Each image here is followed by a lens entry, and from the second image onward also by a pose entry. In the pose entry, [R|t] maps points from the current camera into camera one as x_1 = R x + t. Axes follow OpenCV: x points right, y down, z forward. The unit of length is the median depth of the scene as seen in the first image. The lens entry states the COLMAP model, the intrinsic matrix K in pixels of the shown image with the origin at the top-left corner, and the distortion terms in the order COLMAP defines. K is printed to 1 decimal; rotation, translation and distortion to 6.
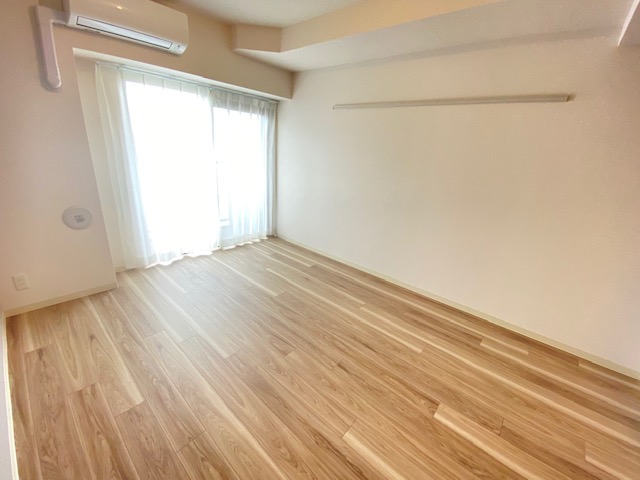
lens RADIAL K [[257.3, 0, 318.3], [0, 257.3, 244.0], [0, 0, 1]] dist [0.003442, -0.011424]
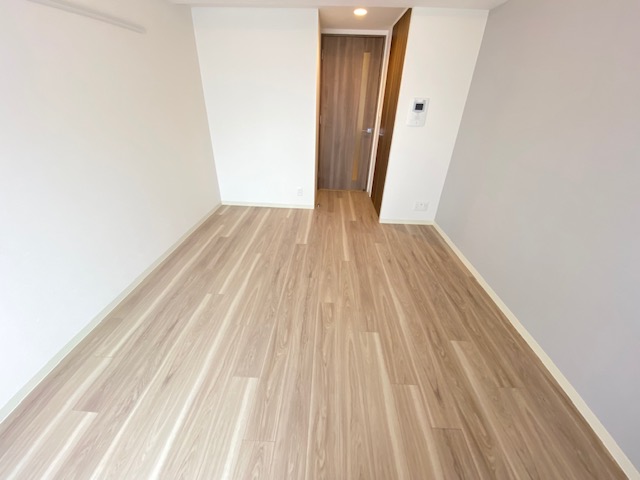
lens RADIAL K [[257.3, 0, 318.3], [0, 257.3, 244.0], [0, 0, 1]] dist [0.003442, -0.011424]
pose [[-0.623862, -0.453818, 0.636275, -0.566458], [0.202454, 0.692502, 0.692426, -0.438784], [-0.754856, 0.560795, -0.340148, 1.072669]]
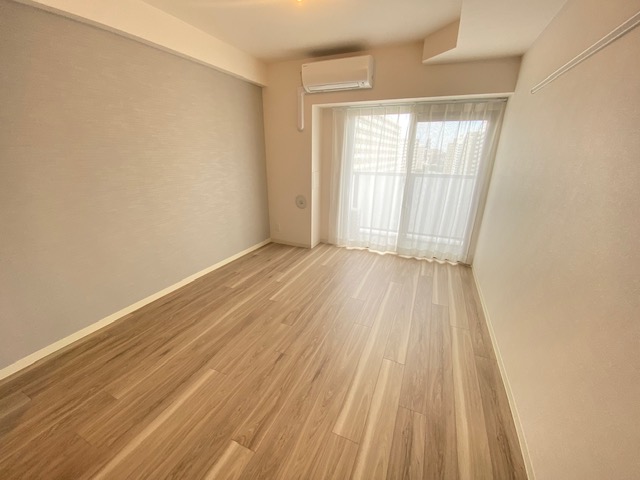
lens RADIAL K [[257.3, 0, 318.3], [0, 257.3, 244.0], [0, 0, 1]] dist [0.003442, -0.011424]
pose [[0.305735, 0.252637, -0.917987, 0.792433], [-0.322635, 0.934601, 0.149756, -0.126080], [0.895786, 0.250389, 0.367250, 0.517042]]
